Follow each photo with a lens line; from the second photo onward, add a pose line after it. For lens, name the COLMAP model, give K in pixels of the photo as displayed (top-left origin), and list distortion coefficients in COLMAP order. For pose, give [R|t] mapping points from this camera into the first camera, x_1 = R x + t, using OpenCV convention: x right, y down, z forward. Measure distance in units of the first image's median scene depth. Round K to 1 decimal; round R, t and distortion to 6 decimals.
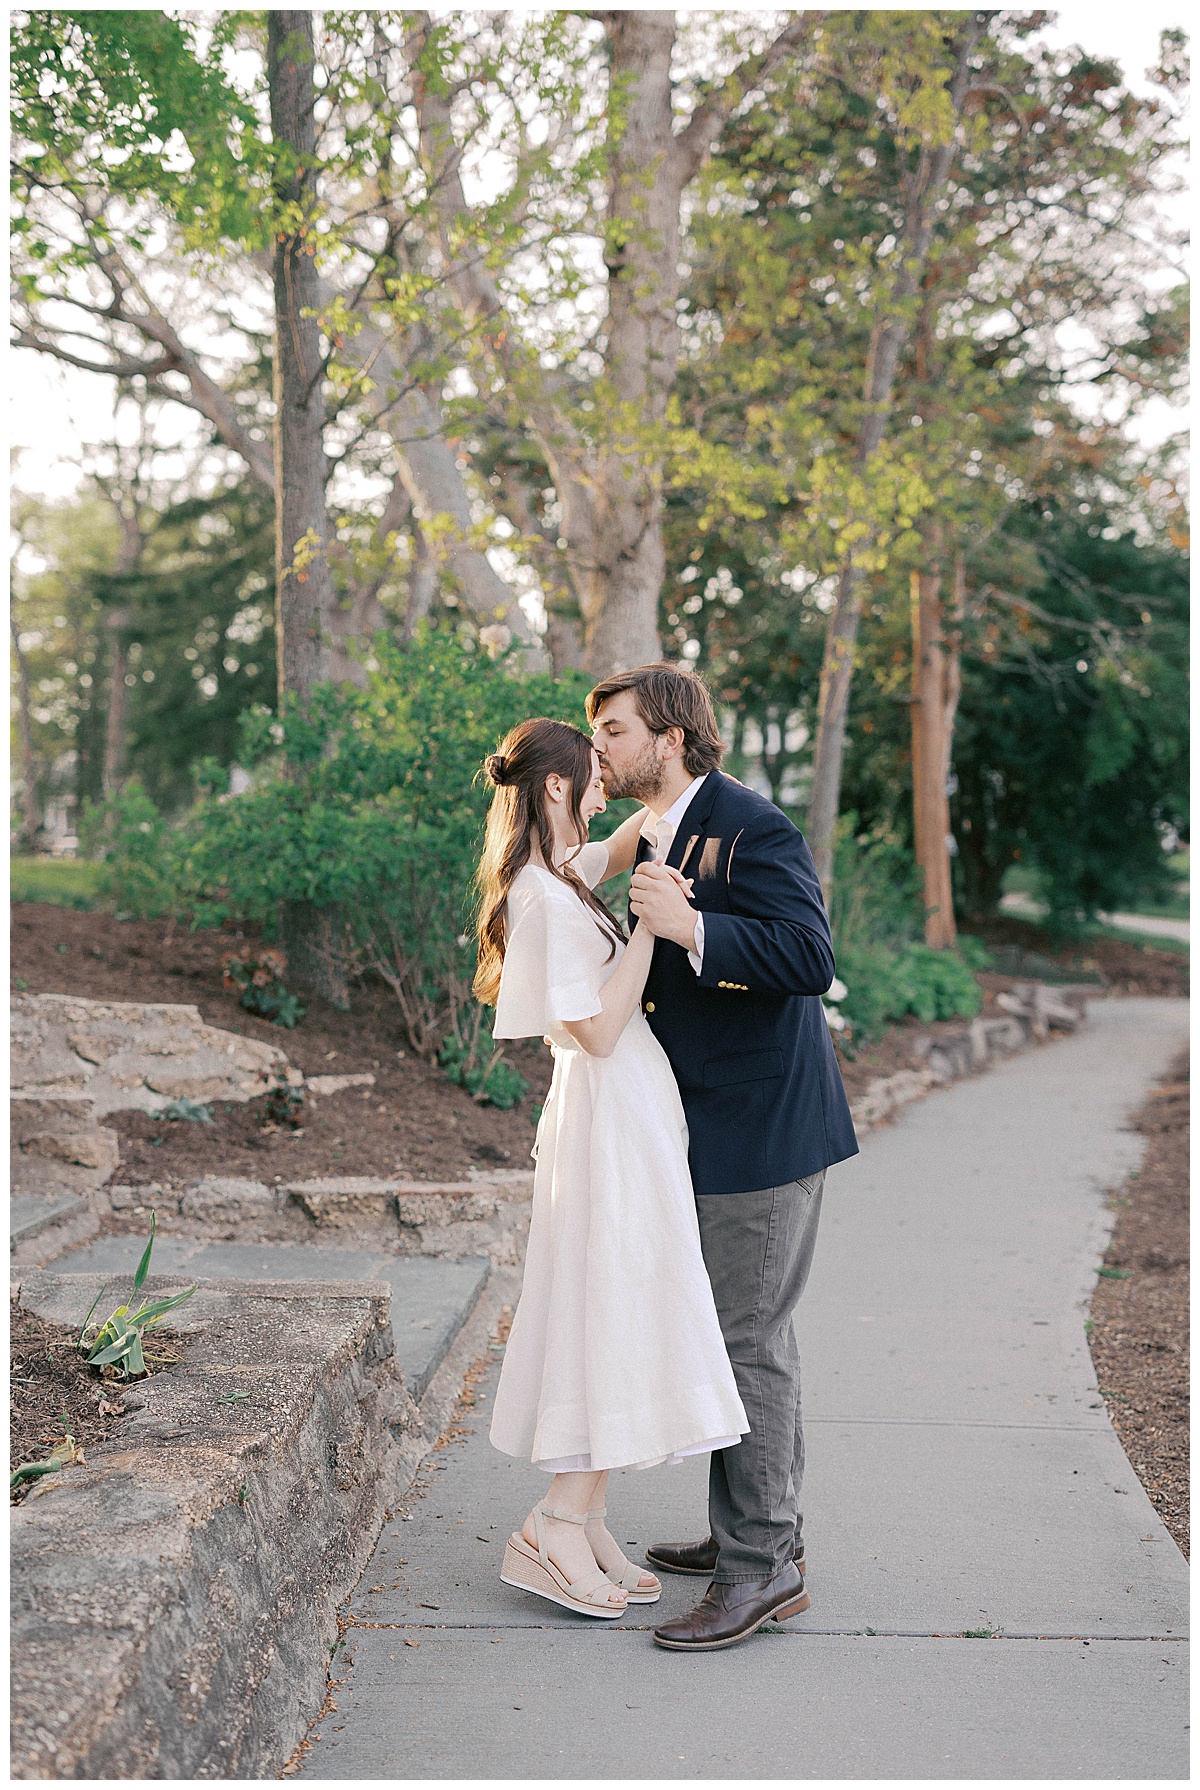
lens RADIAL K [[2597.4, 0, 600.0], [0, 2597.4, 895.0], [0, 0, 1]] dist [0.018723, 0.009673]
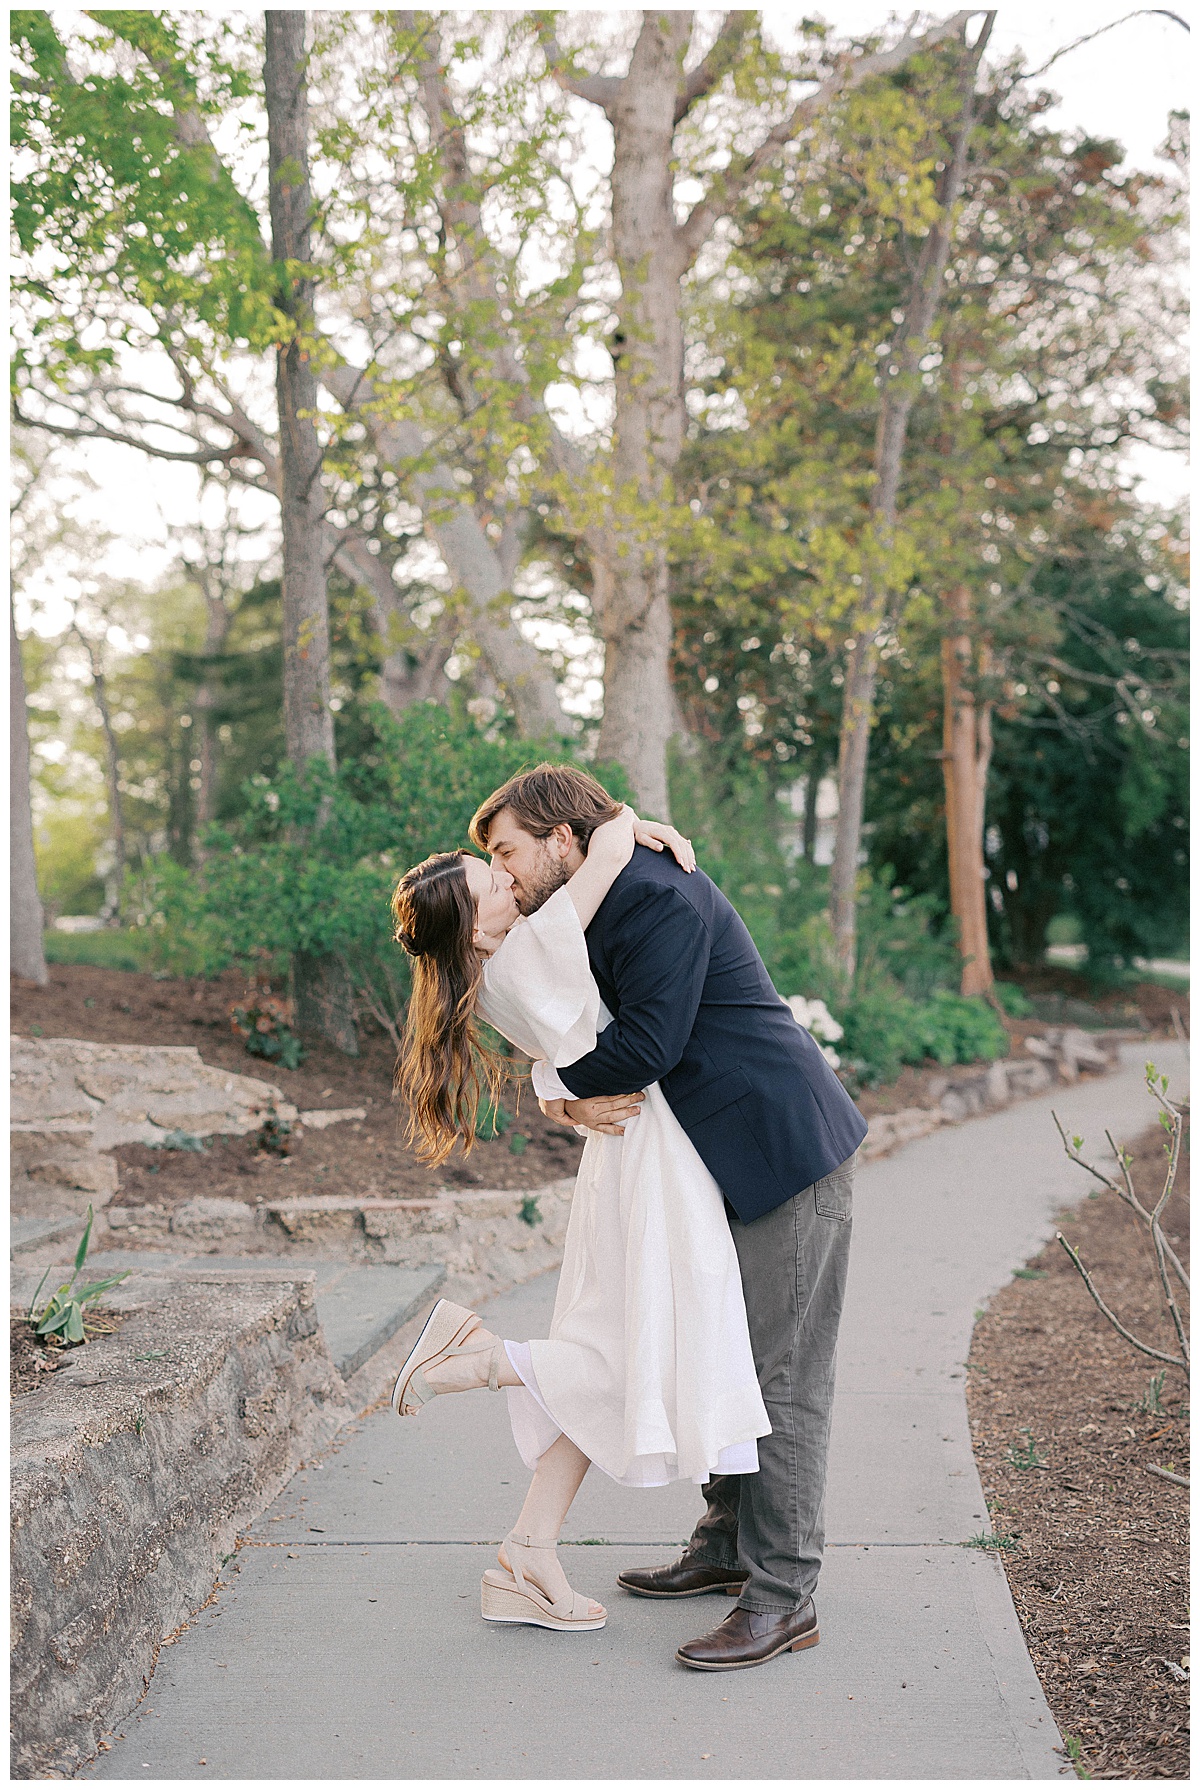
lens RADIAL K [[2590.4, 0, 600.0], [0, 2590.4, 895.0], [0, 0, 1]] dist [0.009063, 0.002523]
pose [[0.999007, -0.022694, -0.038338, 0.061195], [0.021705, 0.999425, -0.026039, 0.010714], [0.038907, 0.025181, 0.998925, -0.092778]]
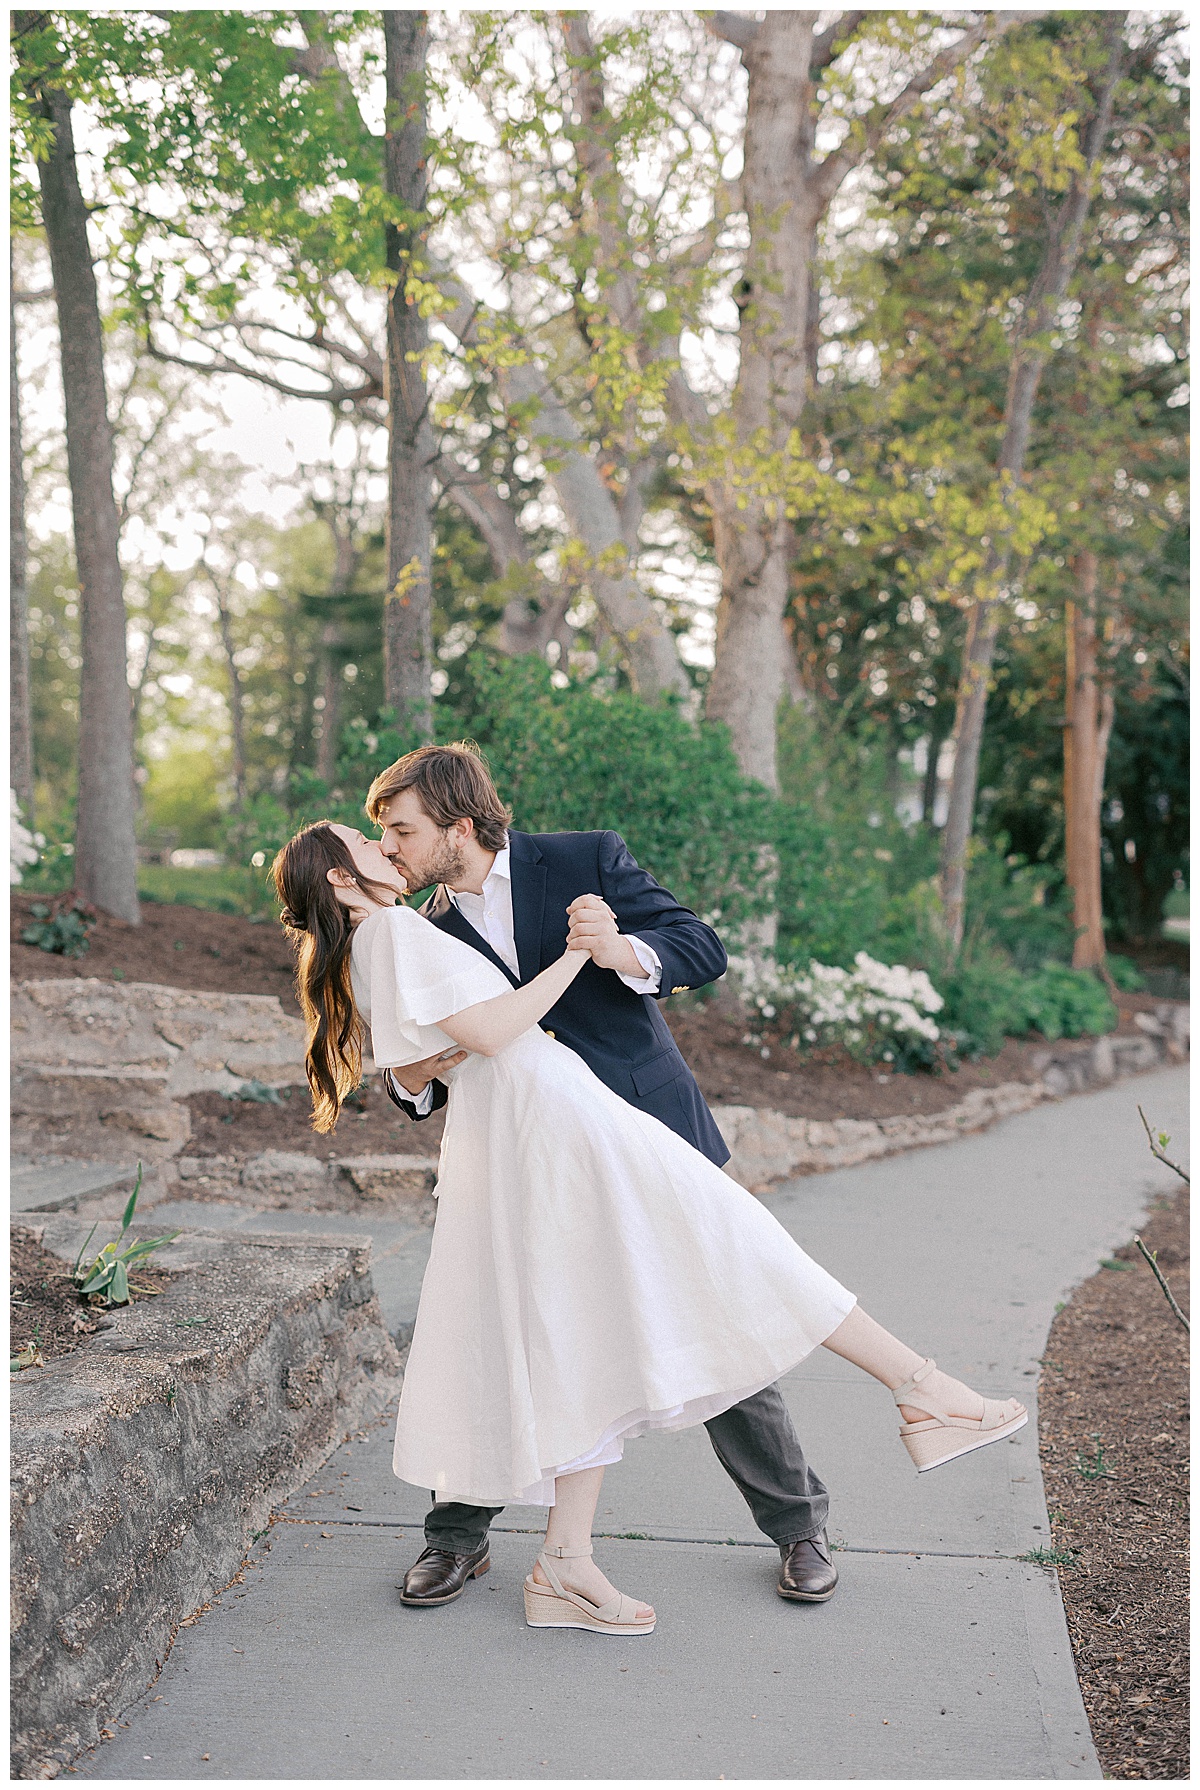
lens RADIAL K [[2590.4, 0, 600.0], [0, 2590.4, 895.0], [0, 0, 1]] dist [0.009063, 0.002523]
pose [[0.996312, 0.016381, -0.084228, 0.072054], [-0.017007, 0.999833, -0.006720, 0.005079], [0.084104, 0.008128, 0.996424, -0.069557]]
